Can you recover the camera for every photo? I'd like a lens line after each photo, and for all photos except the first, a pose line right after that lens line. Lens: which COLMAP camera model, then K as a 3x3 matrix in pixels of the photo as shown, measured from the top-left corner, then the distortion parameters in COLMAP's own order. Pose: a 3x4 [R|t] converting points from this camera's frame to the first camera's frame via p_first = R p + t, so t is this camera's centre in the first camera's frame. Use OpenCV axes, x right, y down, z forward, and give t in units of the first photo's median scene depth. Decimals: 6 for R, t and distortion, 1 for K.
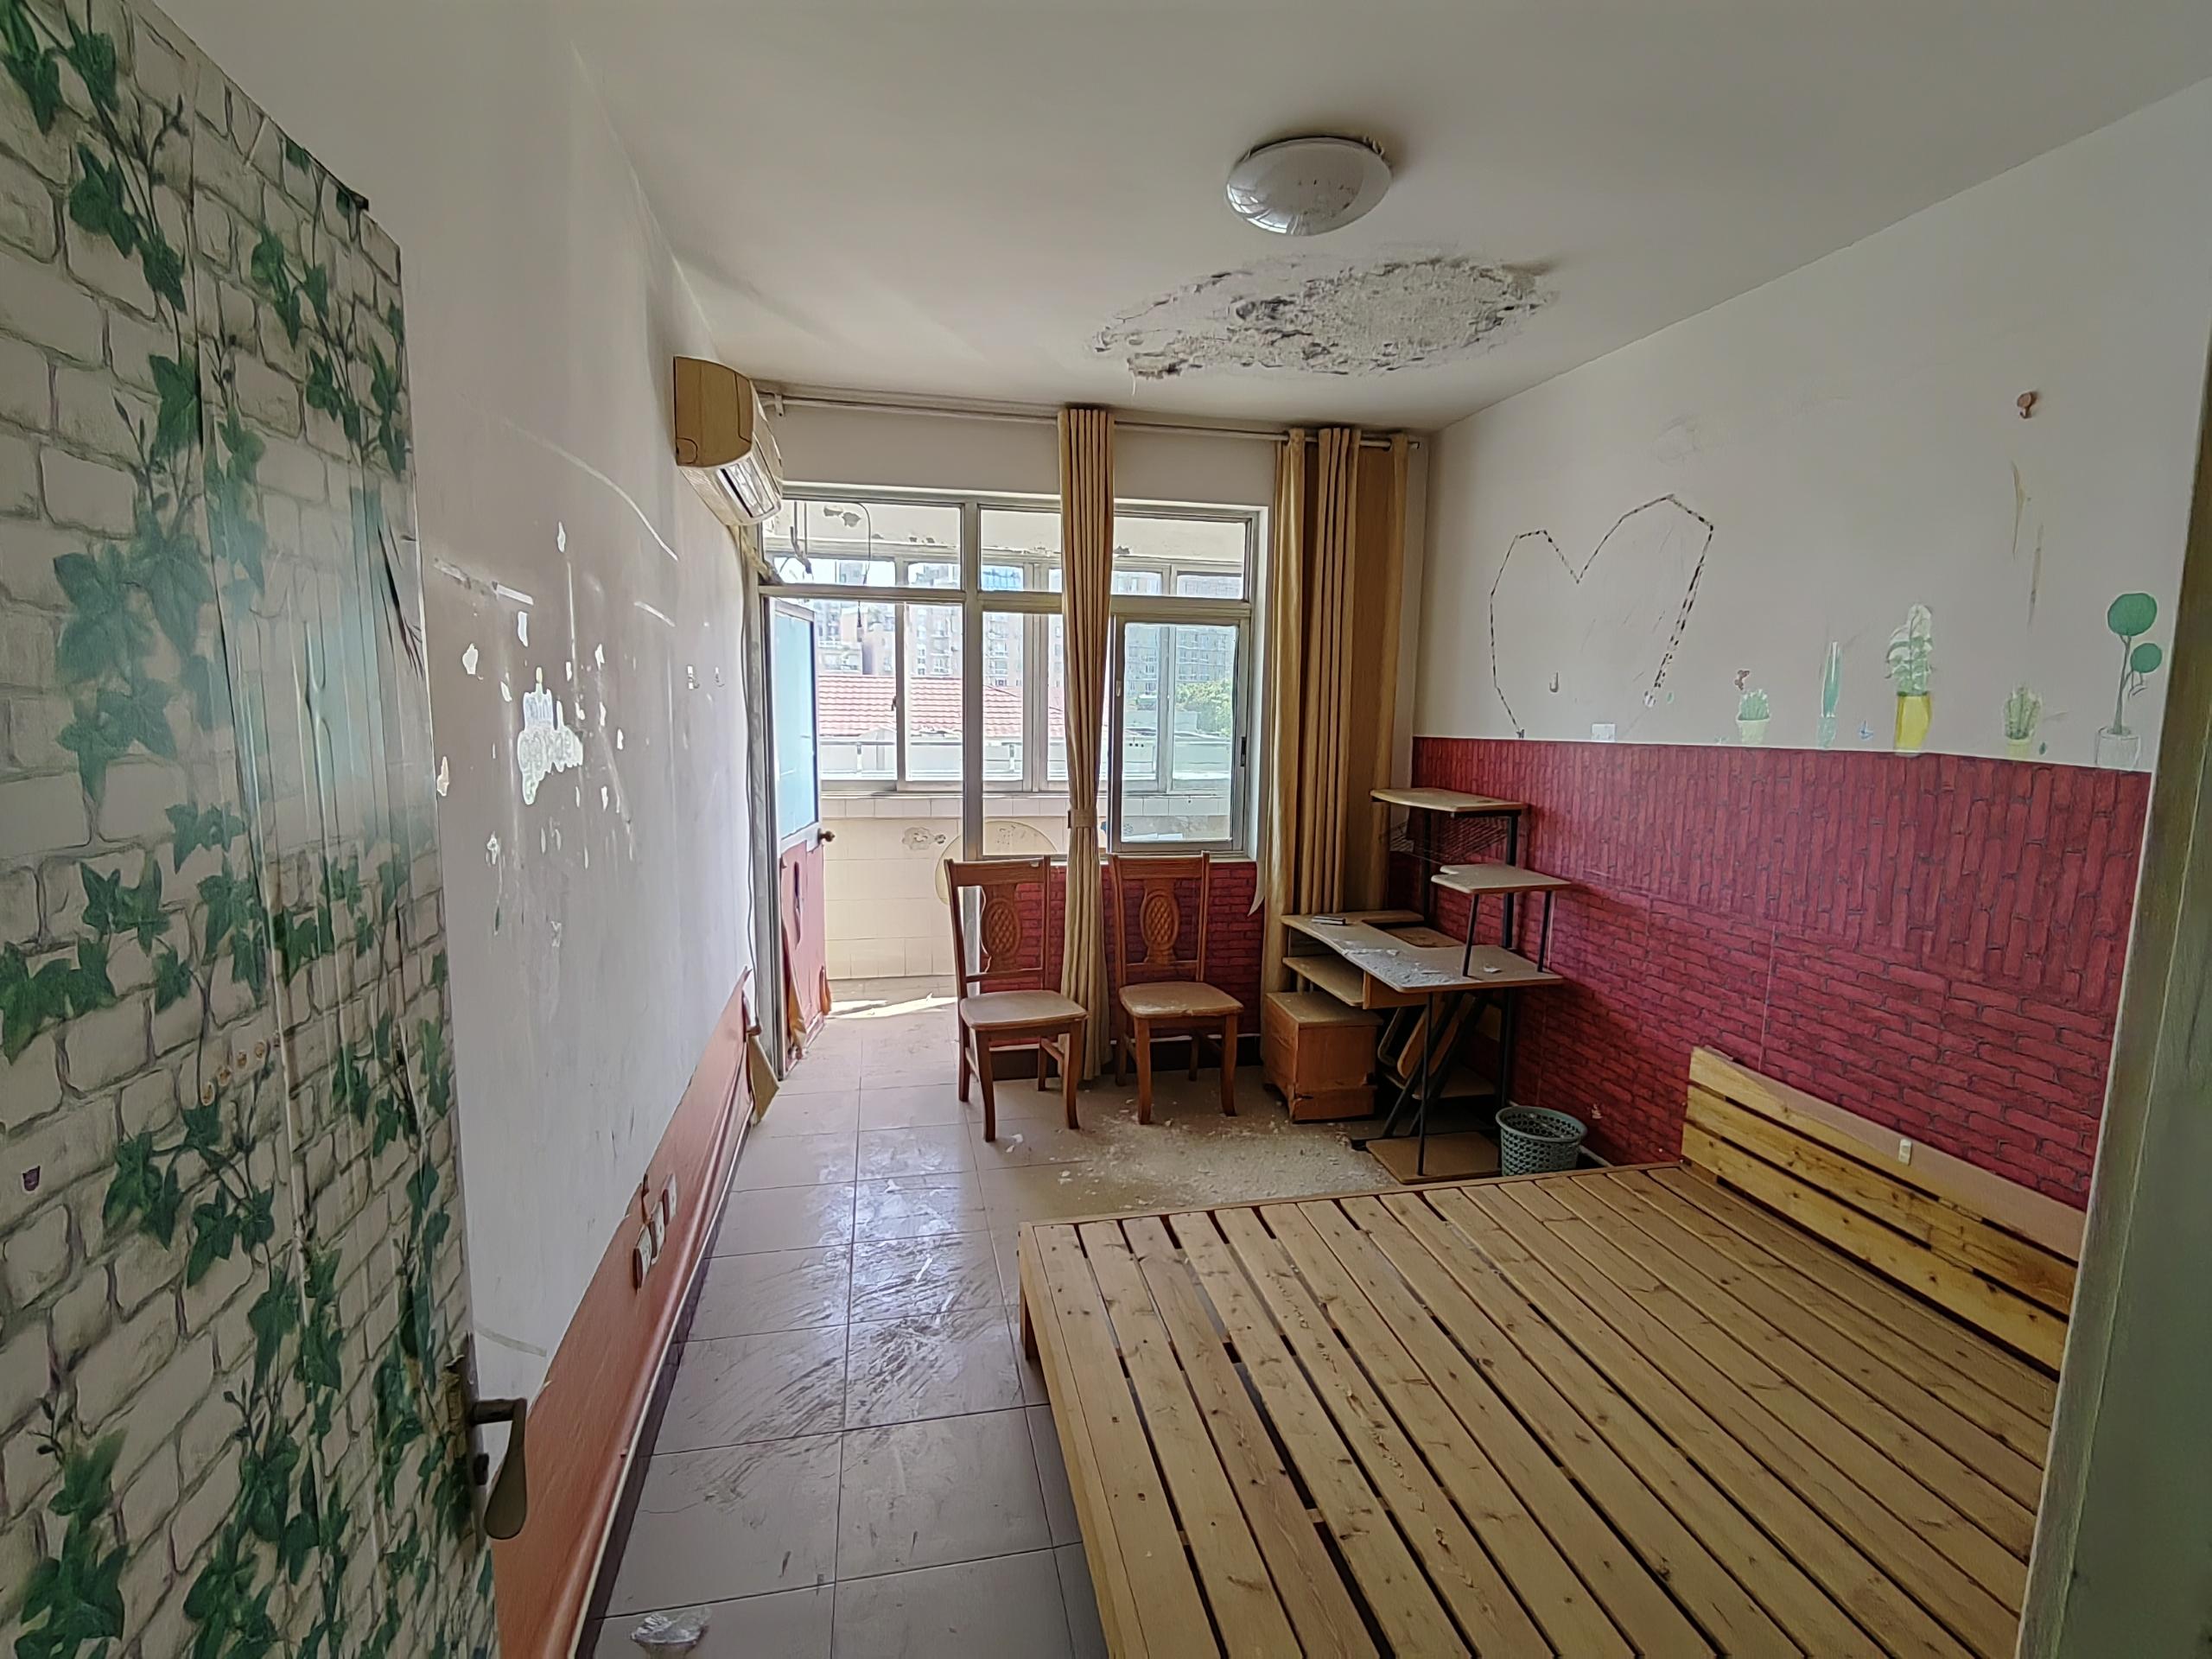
lens RADIAL K [[1035.3, 0, 1099.7], [0, 1035.3, 824.4], [0, 0, 1]] dist [-0.000887, -0.000473]
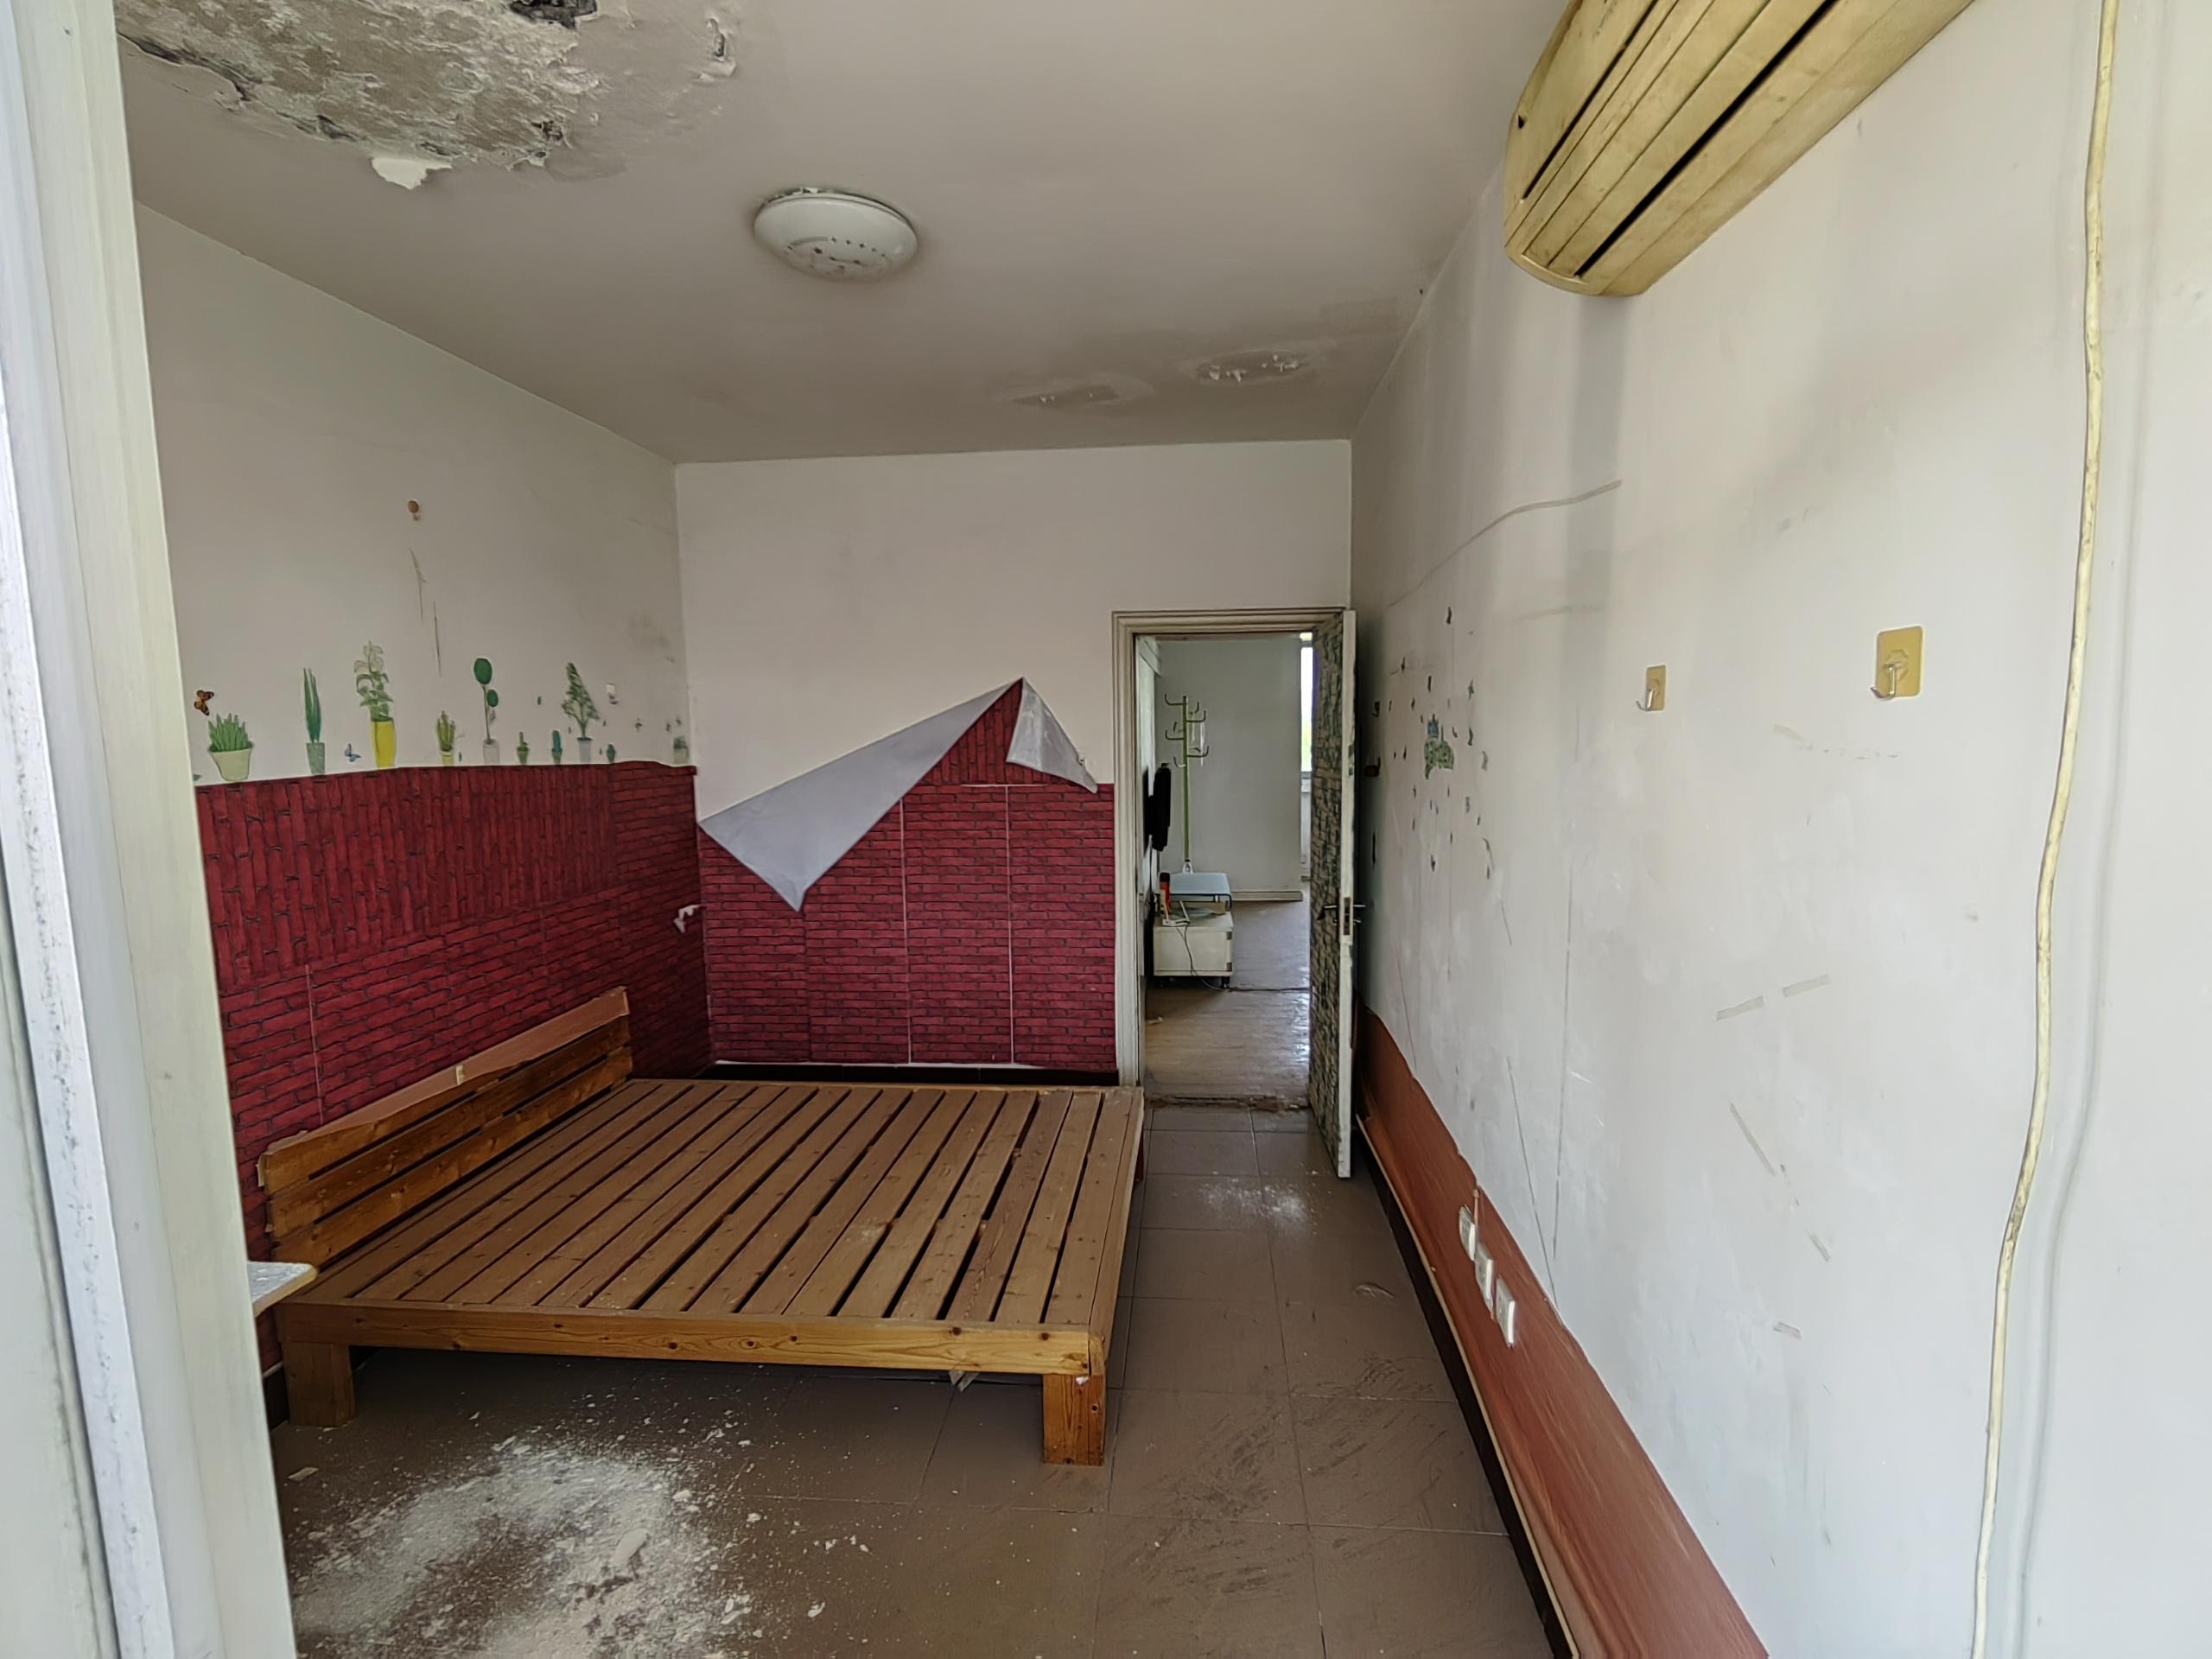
lens RADIAL K [[1035.3, 0, 1095.3], [0, 1035.3, 843.6], [0, 0, 1]] dist [-0.000887, -0.000473]
pose [[-0.961627, -0.009725, 0.274189, -0.314394], [0.054019, 0.973099, 0.223966, -0.199699], [-0.268991, 0.230183, -0.935232, 1.840247]]
